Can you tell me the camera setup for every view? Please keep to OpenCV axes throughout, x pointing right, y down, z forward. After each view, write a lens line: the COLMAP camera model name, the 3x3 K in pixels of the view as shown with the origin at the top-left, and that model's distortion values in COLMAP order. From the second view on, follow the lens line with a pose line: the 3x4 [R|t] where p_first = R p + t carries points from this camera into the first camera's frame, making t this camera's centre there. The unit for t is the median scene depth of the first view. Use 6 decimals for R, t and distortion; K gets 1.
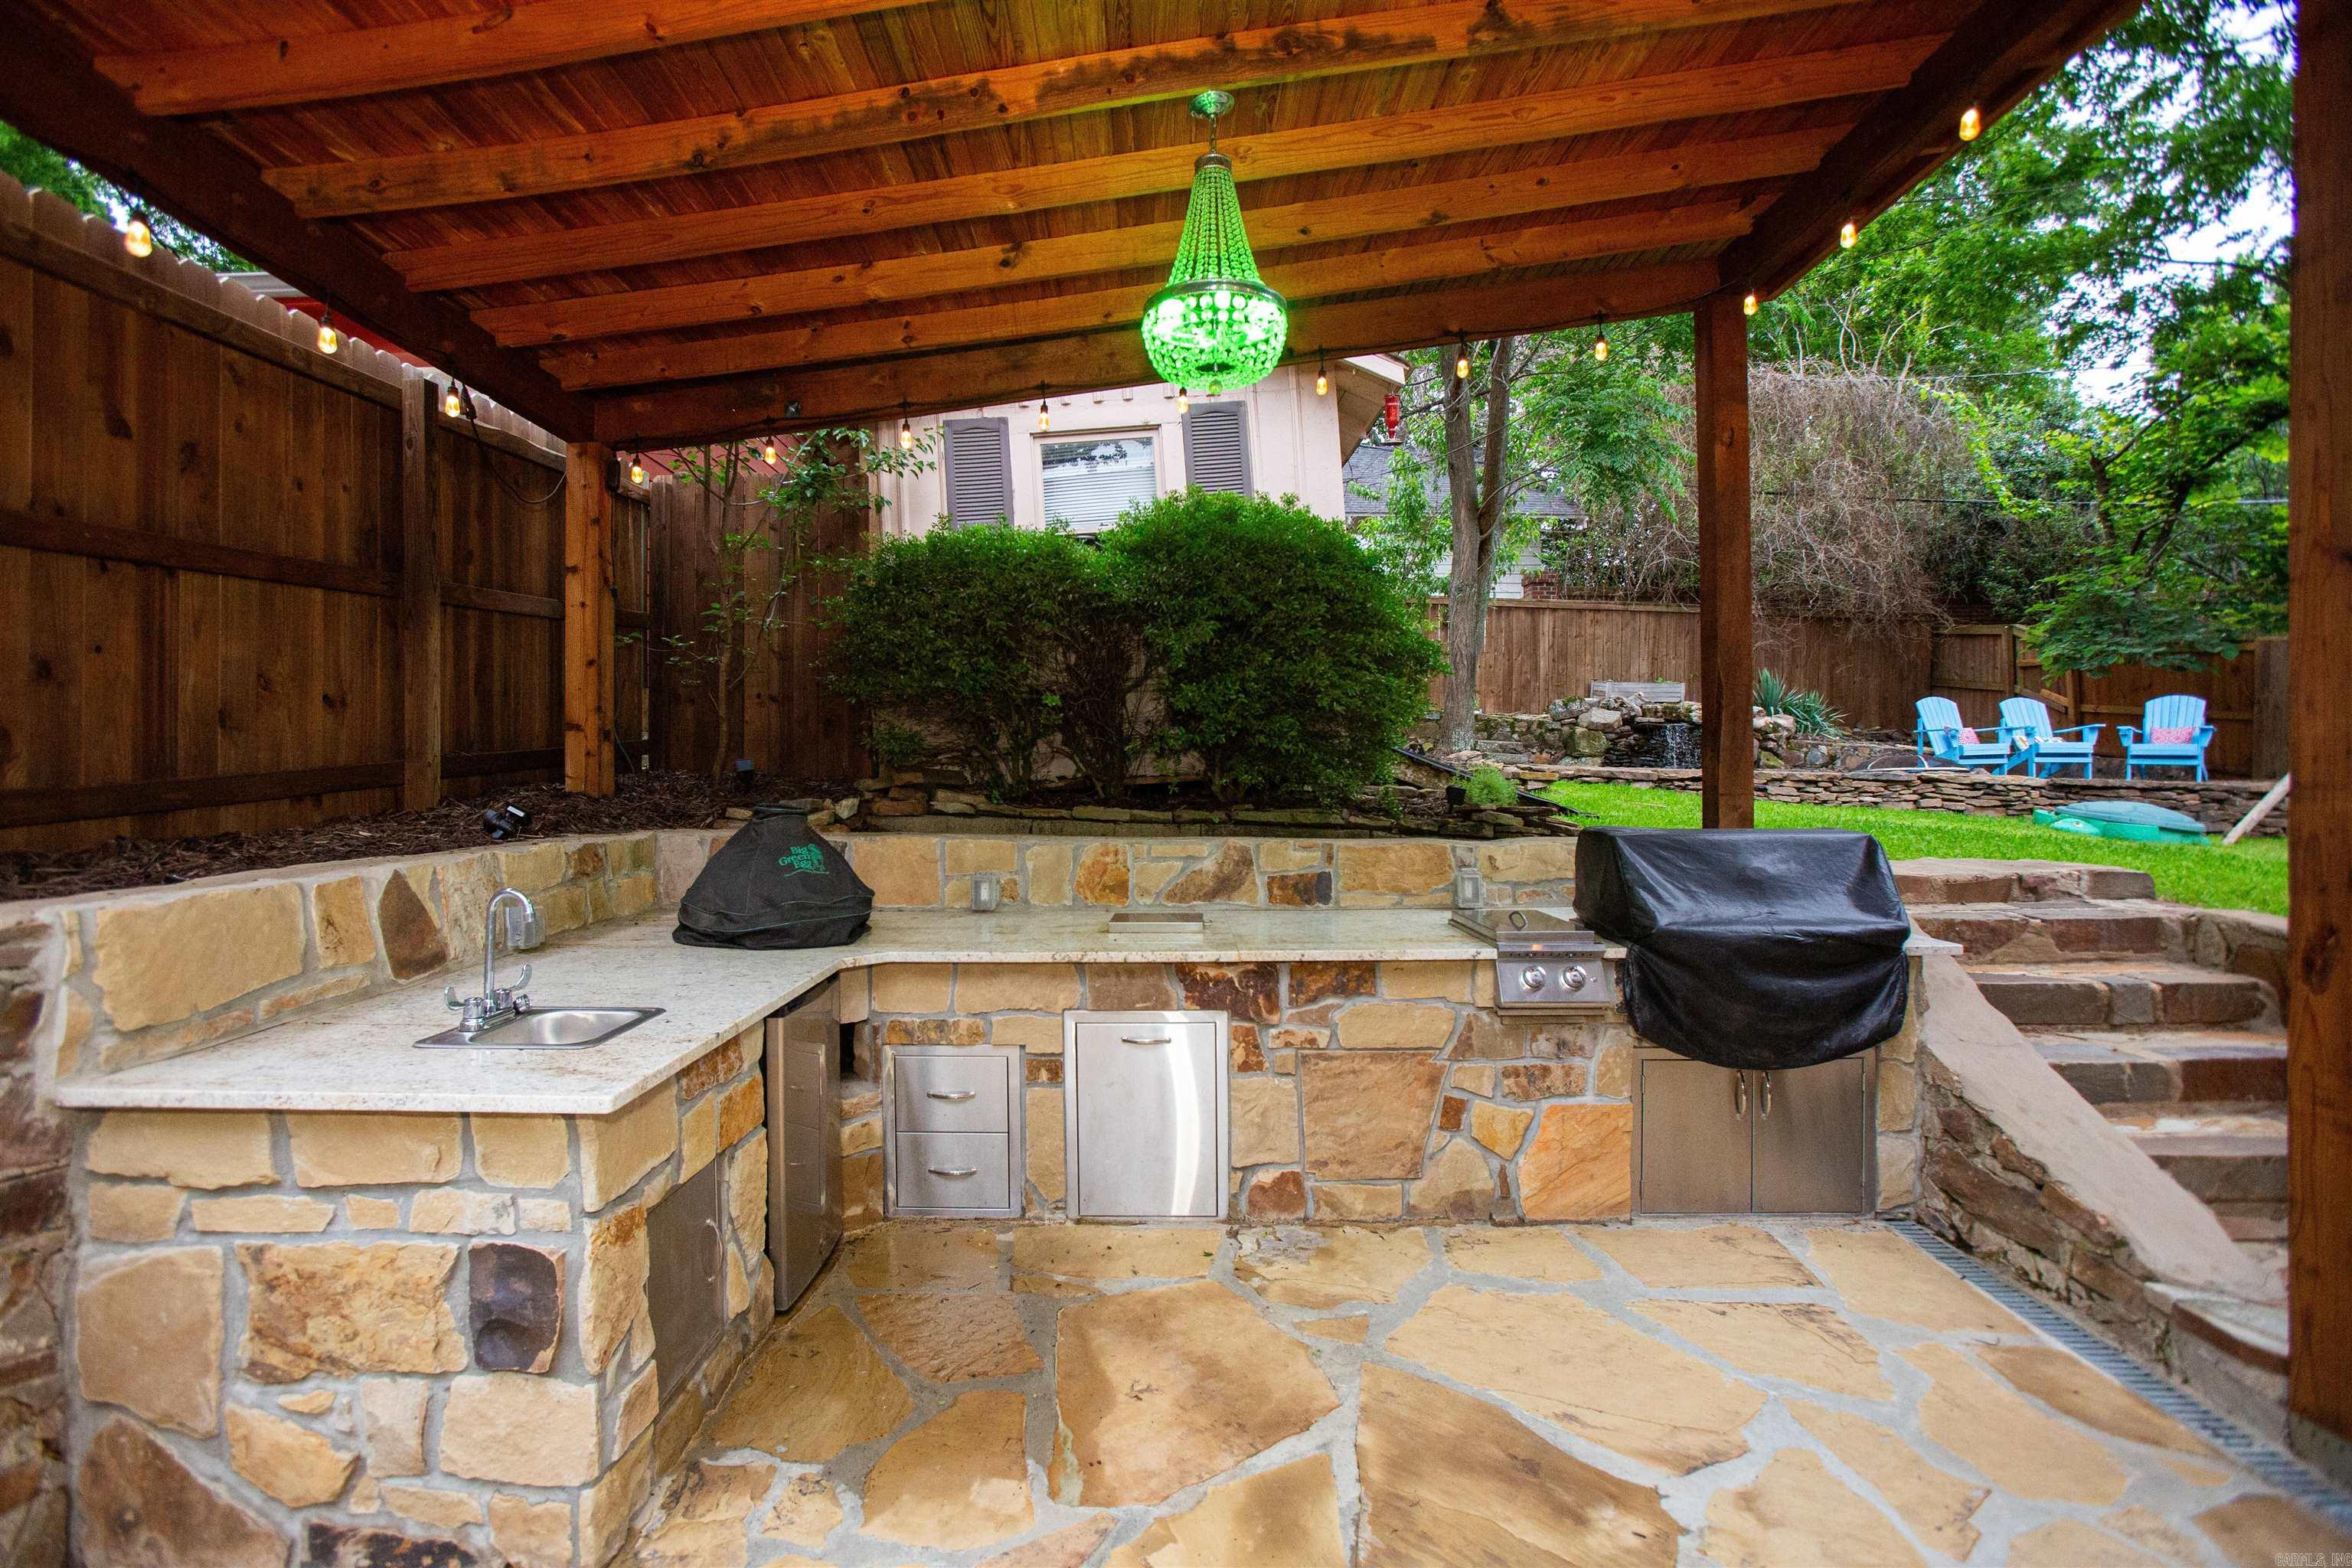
lens RADIAL K [[1099.1, 0, 1122.4], [0, 1099.1, 780.2], [0, 0, 1]] dist [-0.065388, 0.025267]
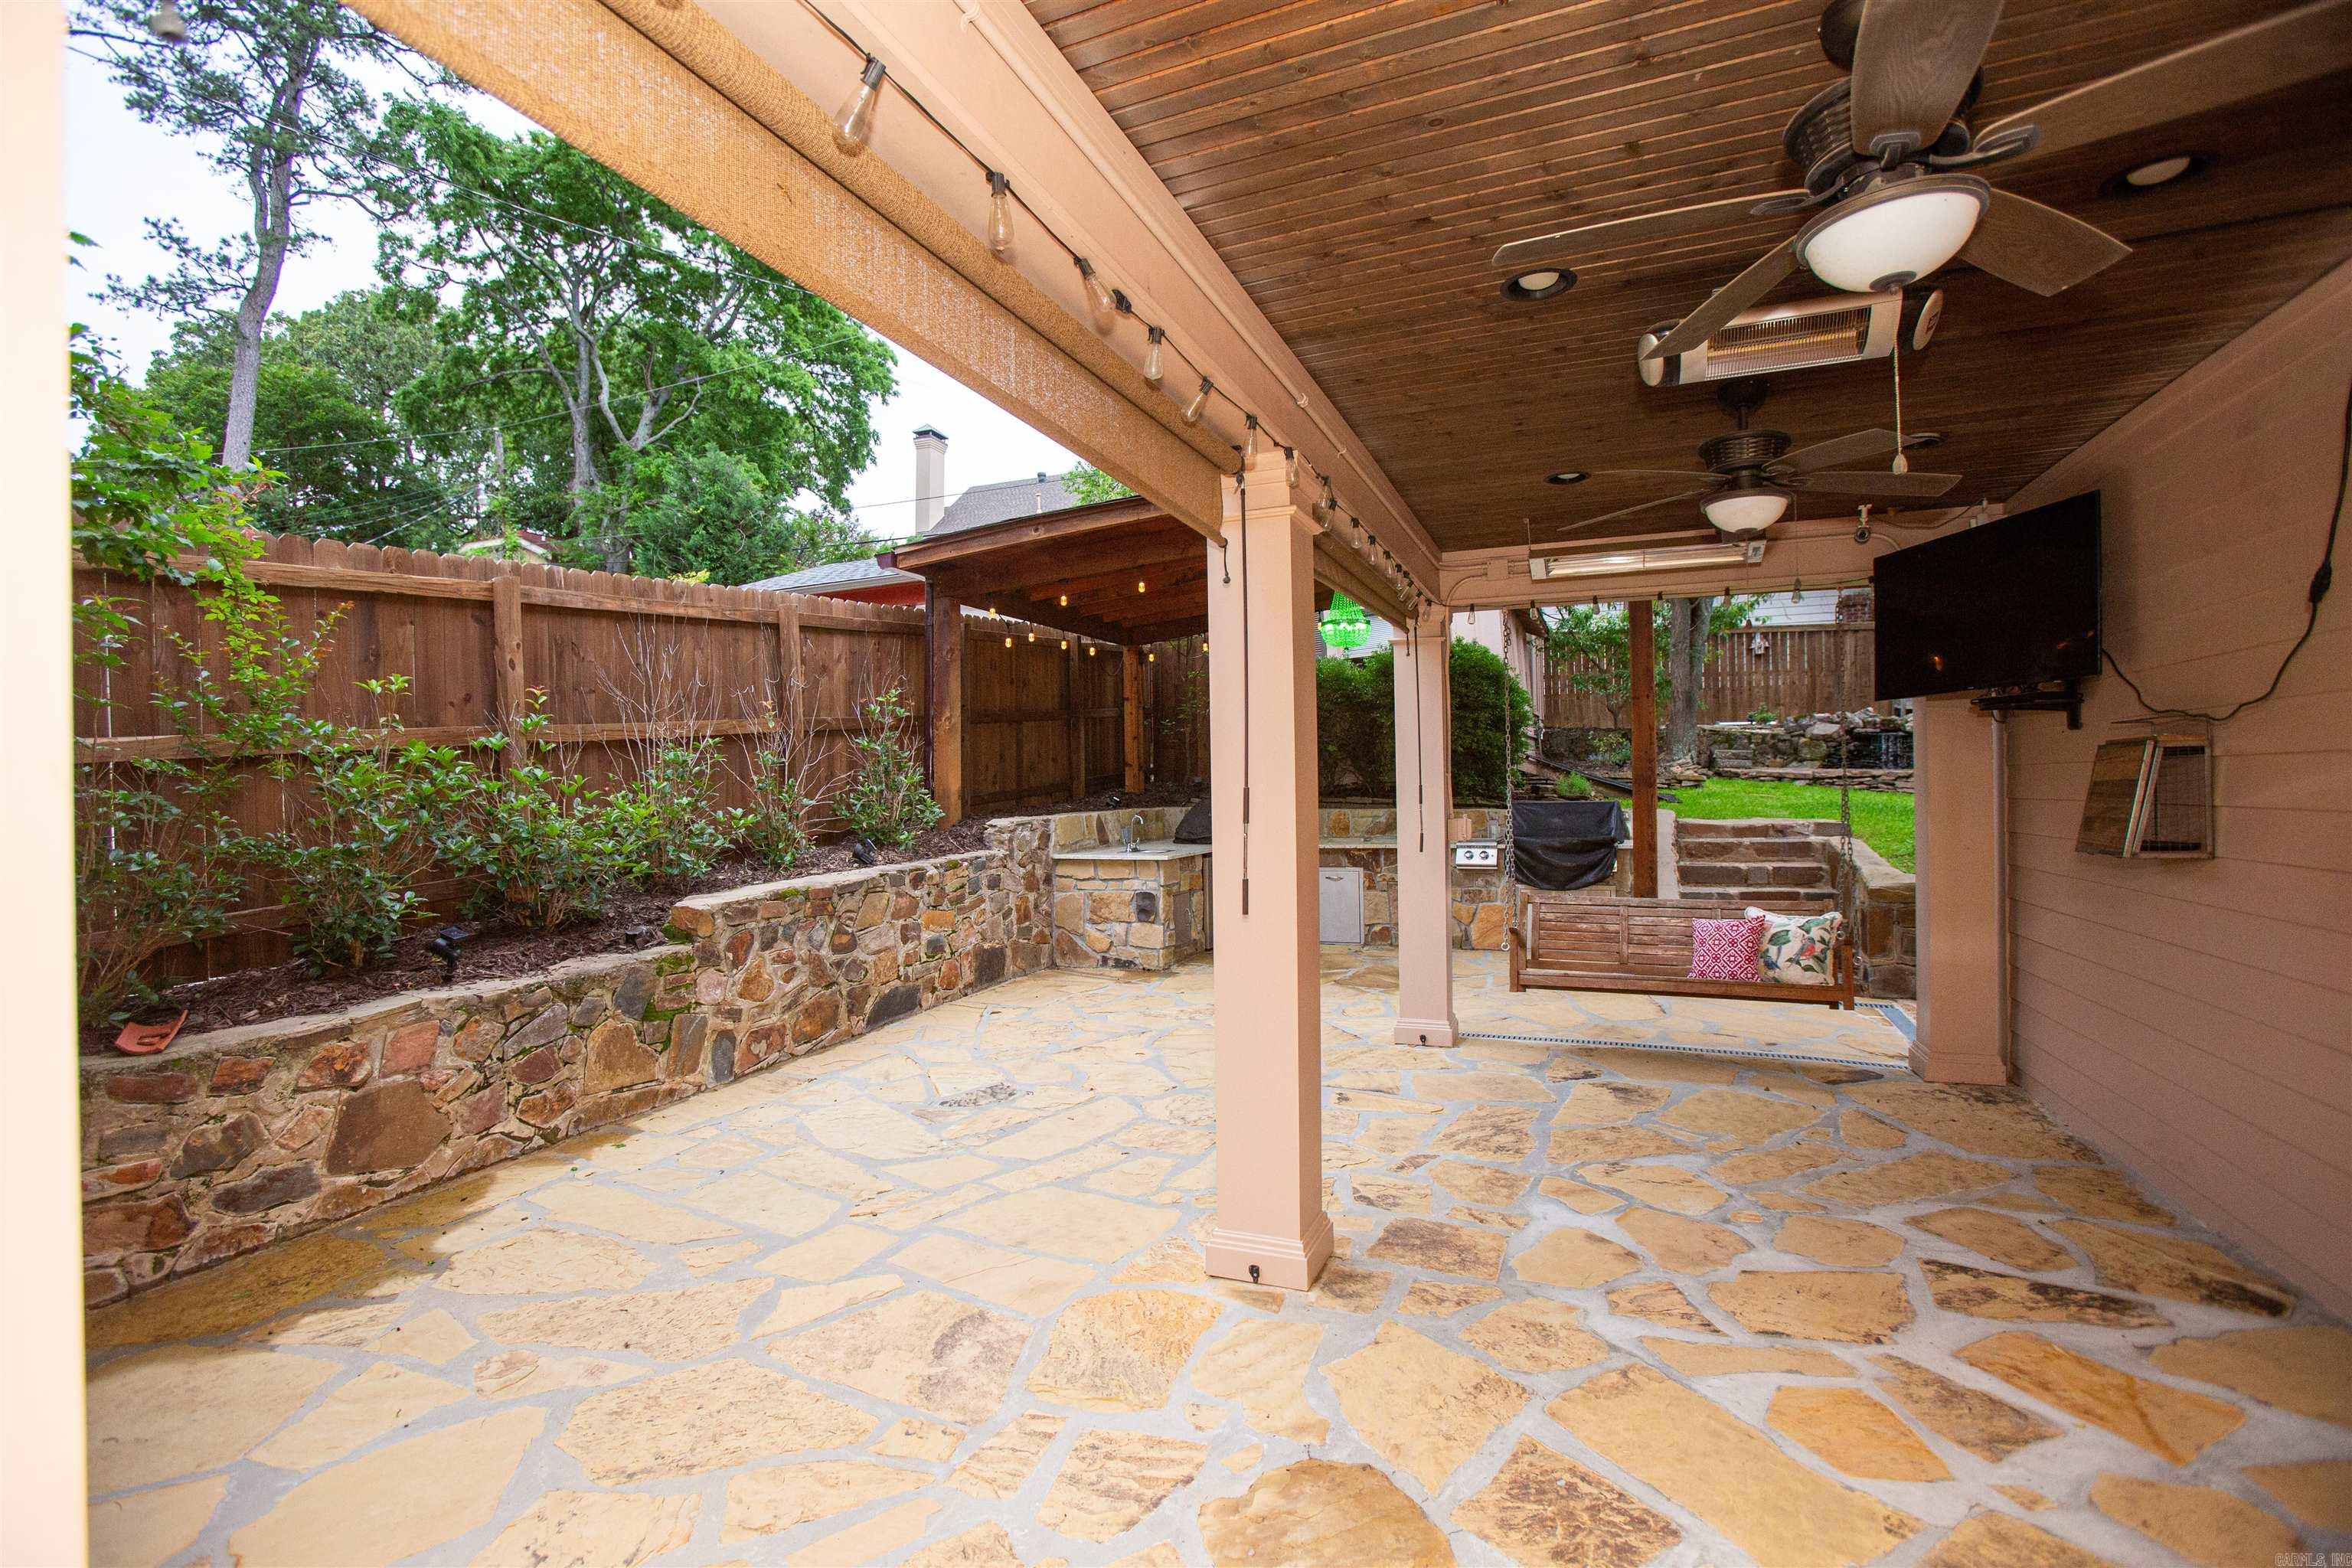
lens RADIAL K [[1099.1, 0, 1130.7], [0, 1099.1, 785.9], [0, 0, 1]] dist [-0.065388, 0.025267]
pose [[0.921087, -0.012335, -0.389161, 0.233011], [0.012742, 0.999918, -0.001536, 0.000508], [0.389148, -0.003544, 0.921168, -0.651738]]
